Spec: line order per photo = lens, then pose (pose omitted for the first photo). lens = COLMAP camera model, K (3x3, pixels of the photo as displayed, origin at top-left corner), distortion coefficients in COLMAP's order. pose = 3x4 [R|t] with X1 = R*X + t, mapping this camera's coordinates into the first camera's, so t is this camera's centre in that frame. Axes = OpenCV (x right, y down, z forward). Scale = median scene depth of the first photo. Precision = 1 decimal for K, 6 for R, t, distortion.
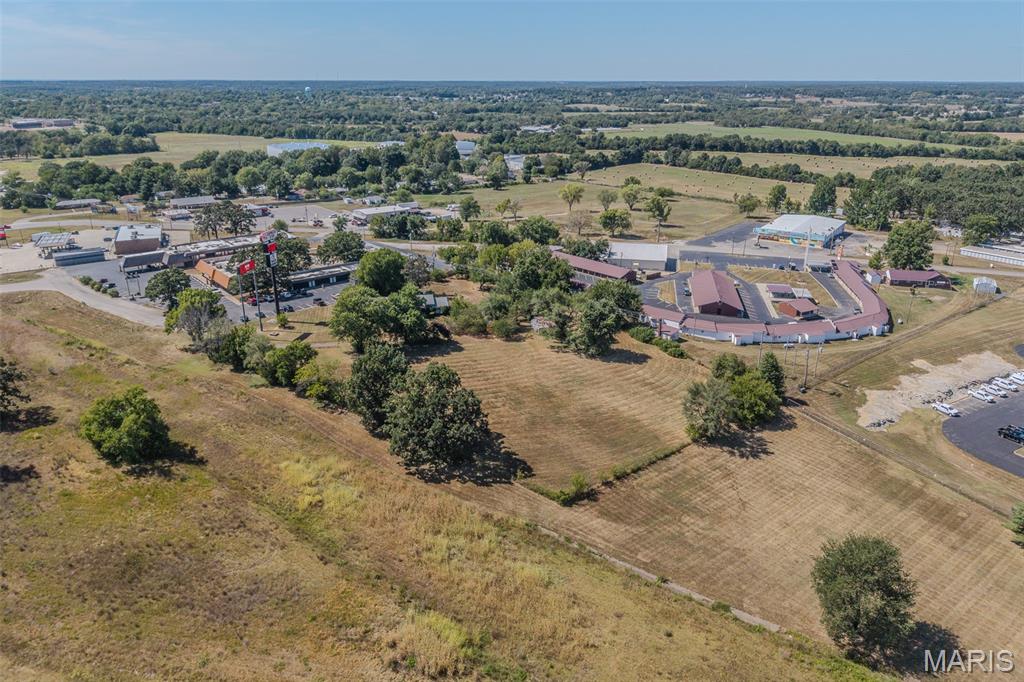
lens RADIAL K [[676.6, 0, 514.4], [0, 676.6, 339.1], [0, 0, 1]] dist [0.030325, -0.034188]
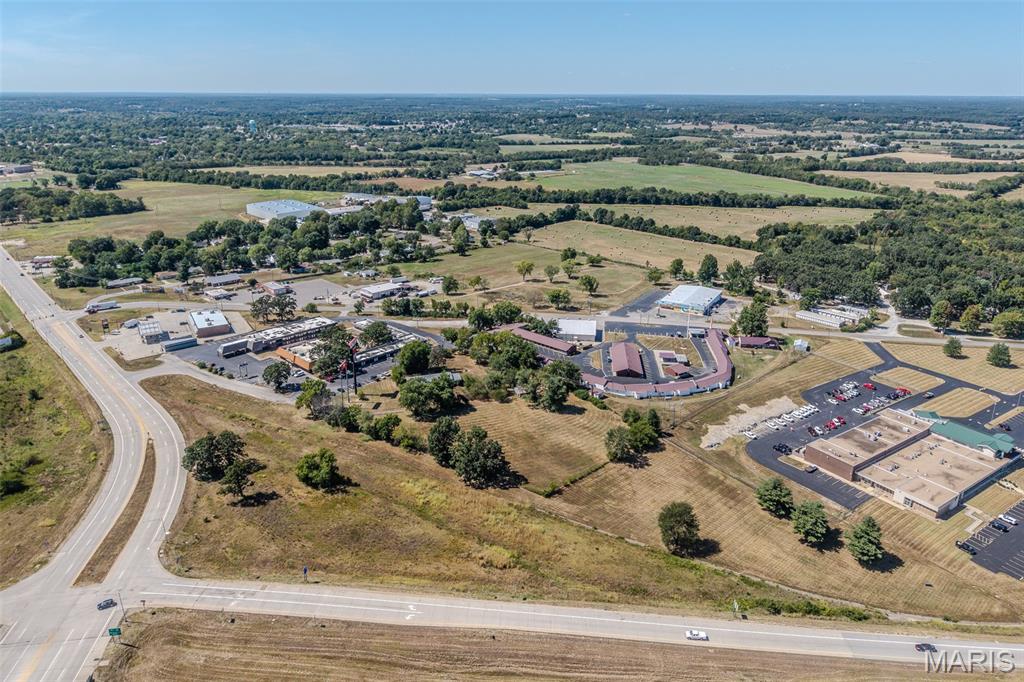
lens RADIAL K [[681.4, 0, 514.8], [0, 681.4, 318.7], [0, 0, 1]] dist [0.037042, -0.035285]
pose [[0.995488, -0.028776, 0.090416, -0.086333], [0.032845, 0.998498, -0.043840, -0.091217], [-0.089019, 0.046612, 0.994939, -0.474075]]
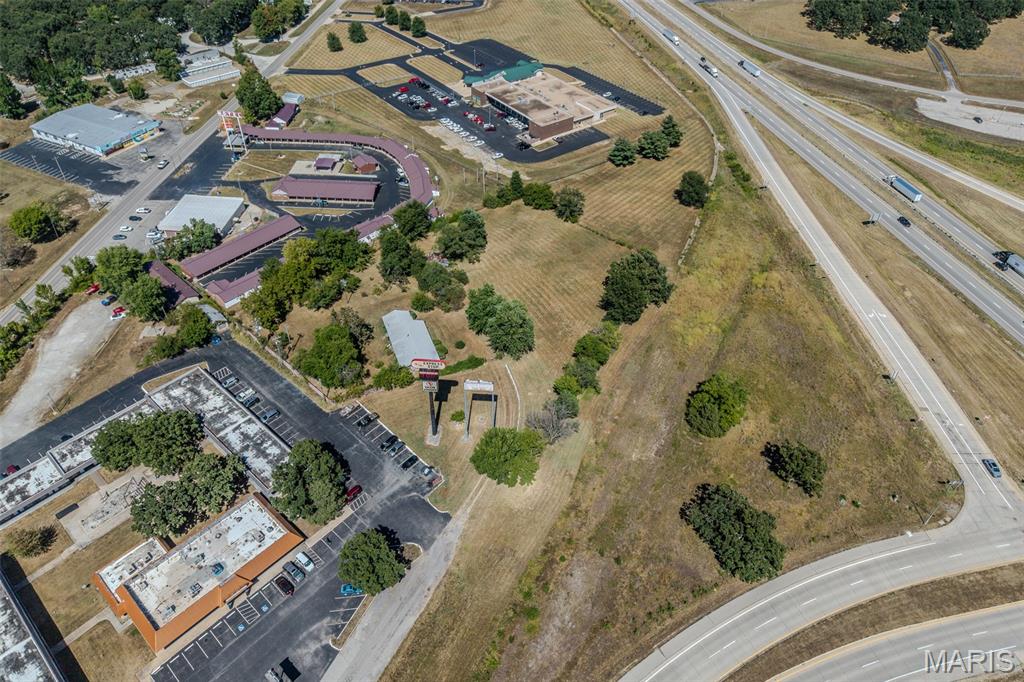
lens RADIAL K [[686.8, 0, 514.4], [0, 686.8, 313.5], [0, 0, 1]] dist [0.012958, -0.003886]
pose [[-0.134364, -0.633706, 0.761816, -0.710553], [0.347115, 0.689978, 0.635170, -0.505989], [-0.928147, 0.349782, 0.127261, 0.549307]]
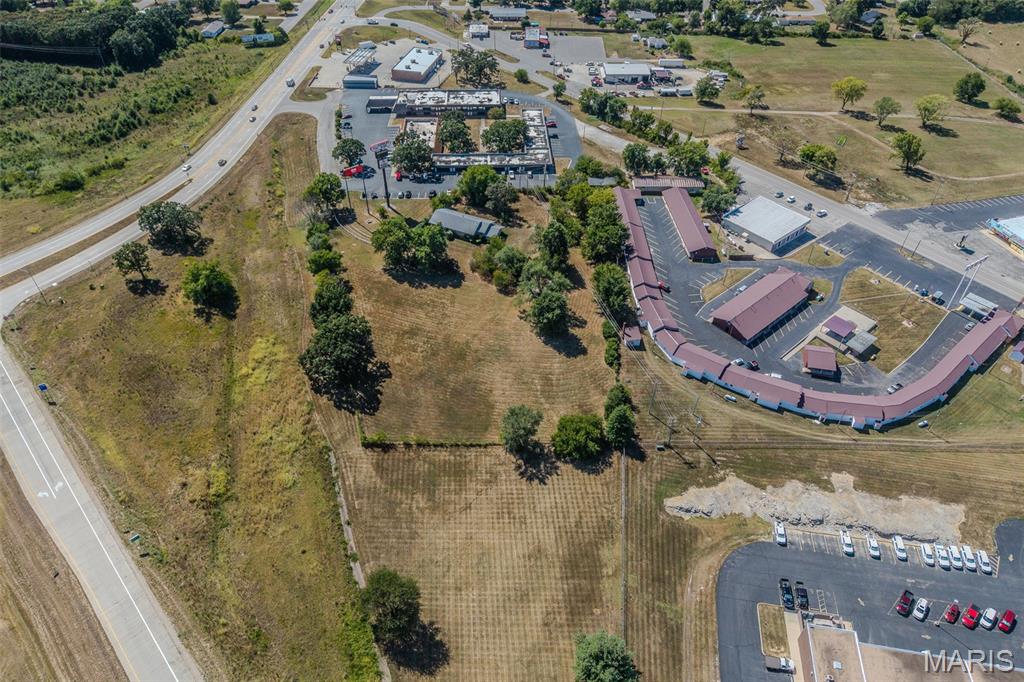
lens RADIAL K [[681.4, 0, 514.8], [0, 681.4, 318.7], [0, 0, 1]] dist [0.037042, -0.035285]
pose [[0.785673, 0.401000, -0.471081, 0.427360], [-0.226755, 0.895145, 0.383793, -0.300770], [0.575586, -0.194716, 0.794220, 0.026436]]
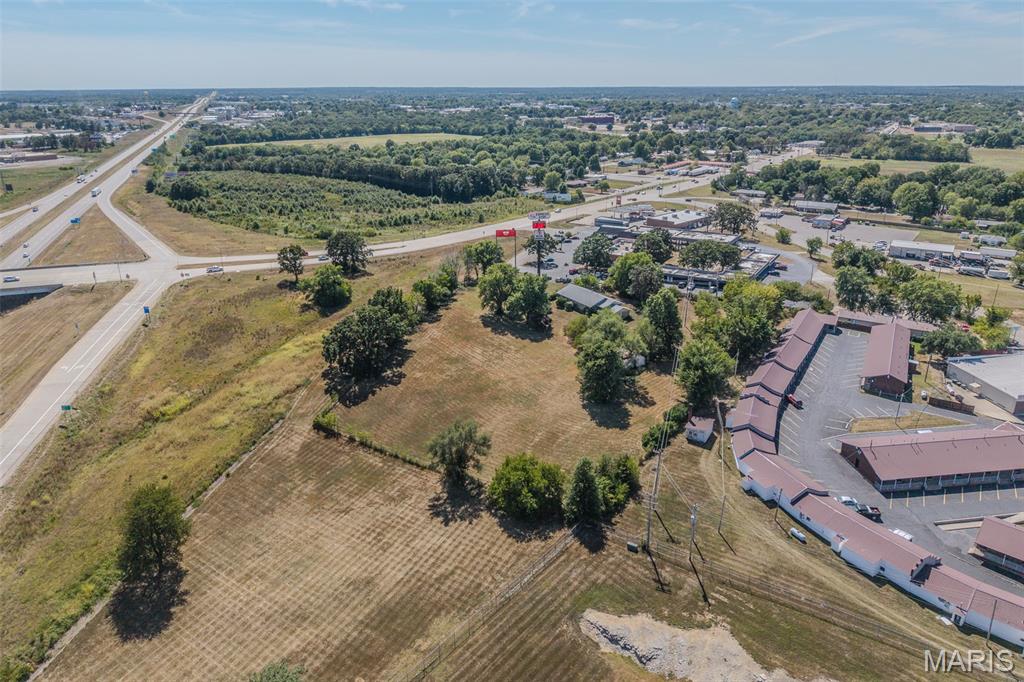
lens RADIAL K [[681.4, 0, 514.8], [0, 681.4, 318.7], [0, 0, 1]] dist [0.037042, -0.035285]
pose [[0.317546, 0.303585, -0.898332, 0.596812], [-0.336007, 0.921919, 0.192783, -0.146553], [0.886715, 0.240628, 0.394758, 0.358426]]
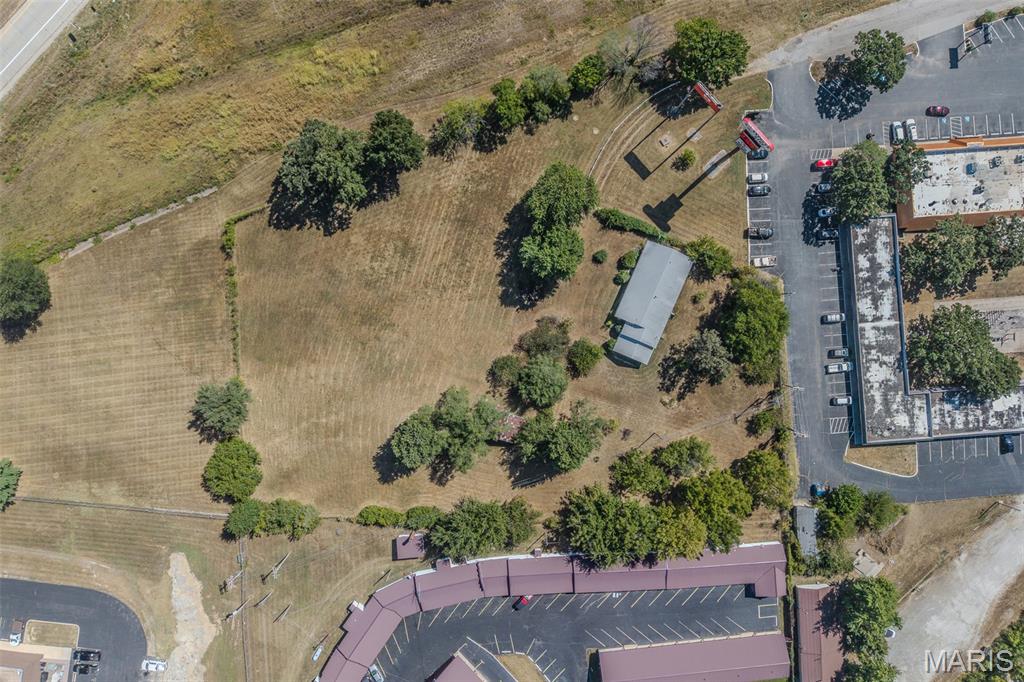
lens RADIAL K [[680.1, 0, 511.3], [0, 680.1, 305.5], [0, 0, 1]] dist [0.007817, -0.002228]
pose [[-0.589984, 0.807324, -0.012087, -0.047768], [-0.306602, -0.210163, 0.928346, -0.541979], [0.746936, 0.551416, 0.371520, 0.465522]]
